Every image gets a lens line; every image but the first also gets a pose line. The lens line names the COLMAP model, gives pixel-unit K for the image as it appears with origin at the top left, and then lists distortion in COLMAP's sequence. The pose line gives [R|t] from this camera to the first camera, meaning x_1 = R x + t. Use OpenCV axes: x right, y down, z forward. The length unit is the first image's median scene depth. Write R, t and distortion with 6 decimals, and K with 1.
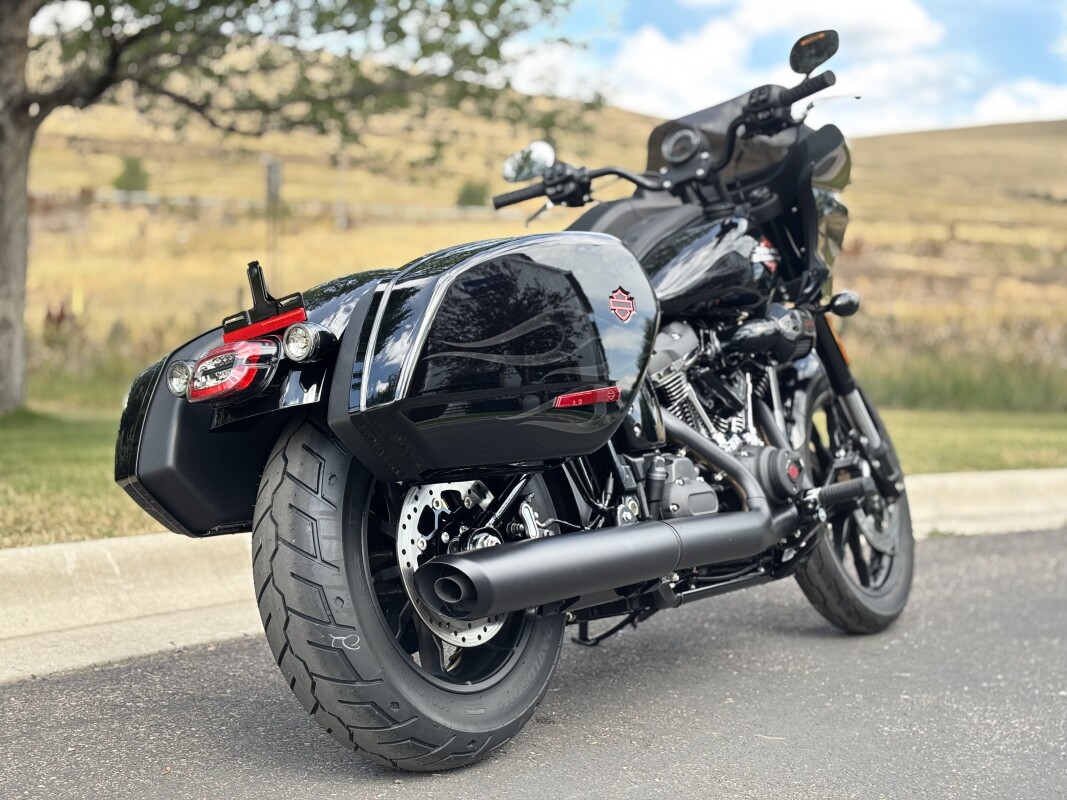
lens RADIAL K [[1599.7, 0, 533.5], [0, 1599.7, 400.0], [0, 0, 1]] dist [0.117565, -0.047052]
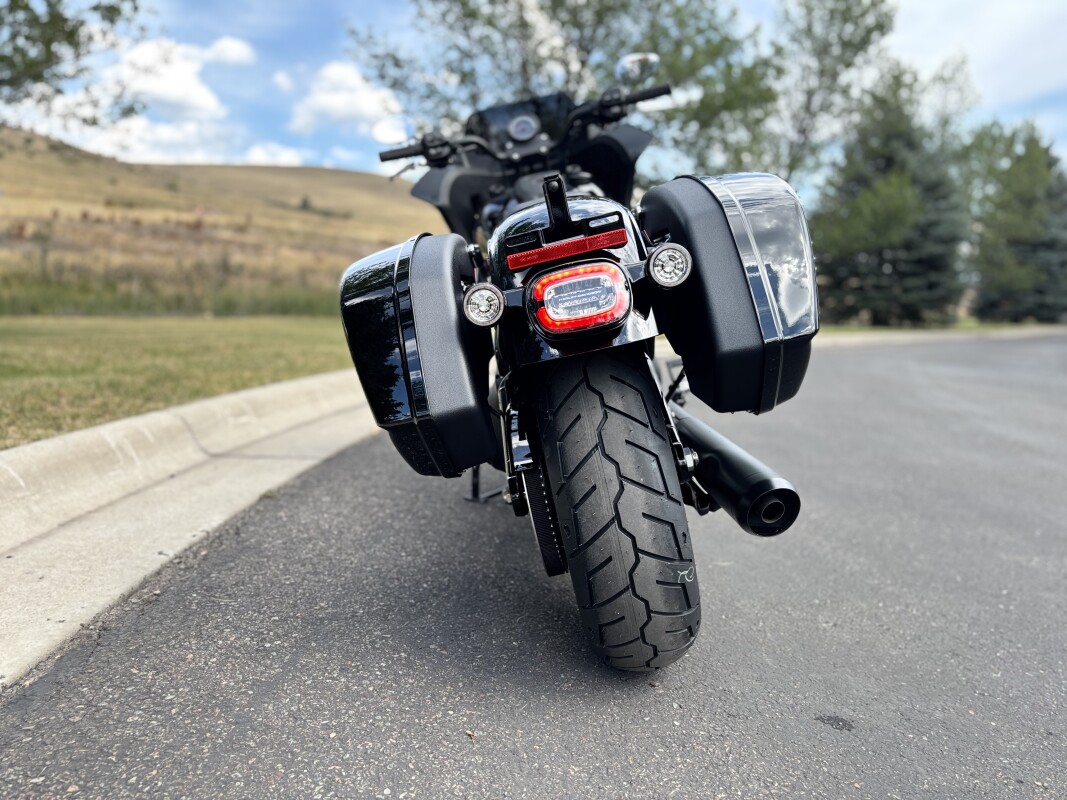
lens RADIAL K [[808.3, 0, 533.5], [0, 808.3, 400.0], [0, 0, 1]] dist [-0.001734, 0.002891]
pose [[0.824043, -0.062339, 0.563087, -0.250662], [-0.000845, 0.993791, 0.111259, -0.005841], [-0.566526, -0.092158, 0.818874, 0.353106]]
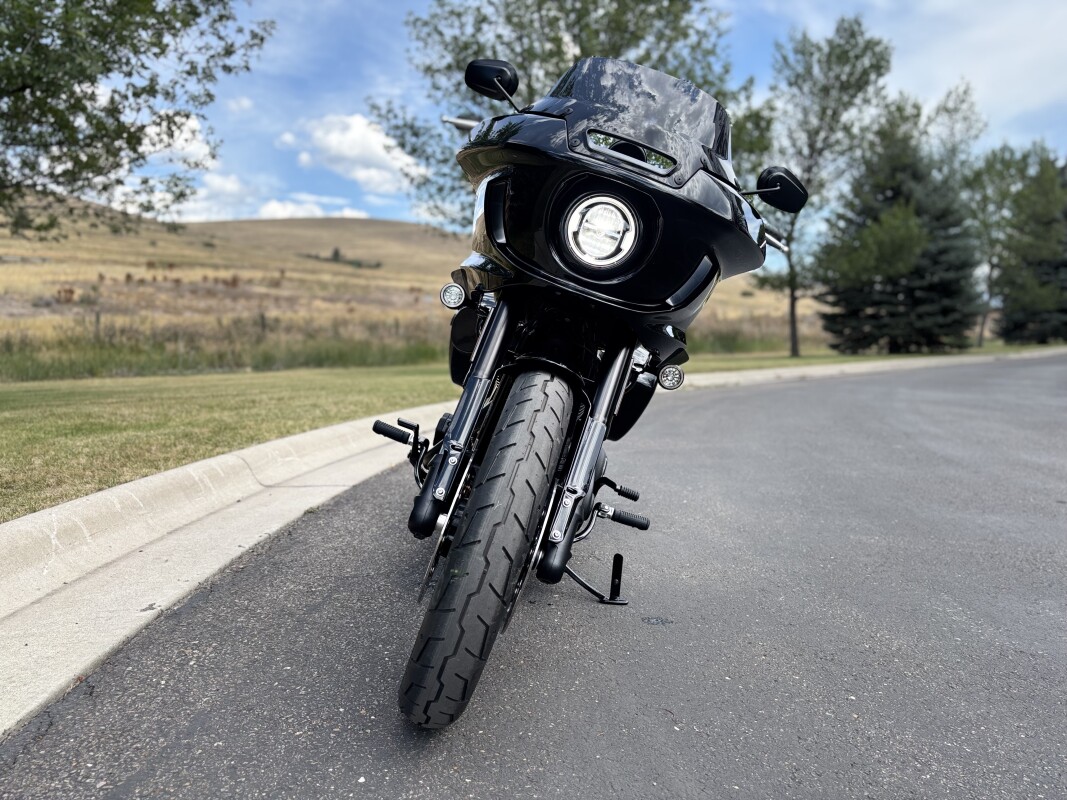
lens RADIAL K [[808.3, 0, 533.5], [0, 808.3, 400.0], [0, 0, 1]] dist [-0.001734, 0.002891]
pose [[0.844094, -0.068078, 0.531855, -0.312139], [0.041173, 0.997208, 0.062300, -0.021176], [-0.534612, -0.030689, 0.844540, 0.155254]]
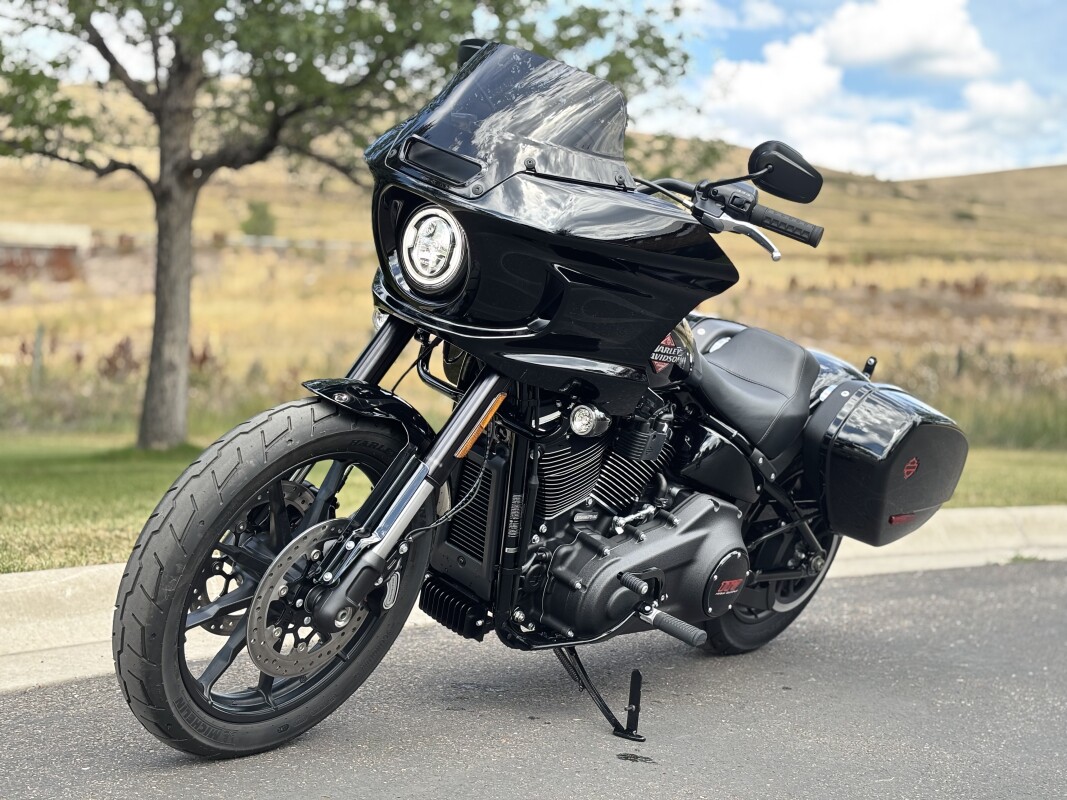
lens RADIAL K [[1599.7, 0, 533.5], [0, 1599.7, 400.0], [0, 0, 1]] dist [0.117565, -0.047052]
pose [[0.997370, 0.002091, -0.072454, -0.000917], [-0.003848, 0.999702, -0.024113, 0.003462], [0.072382, 0.024329, 0.997080, -0.182716]]
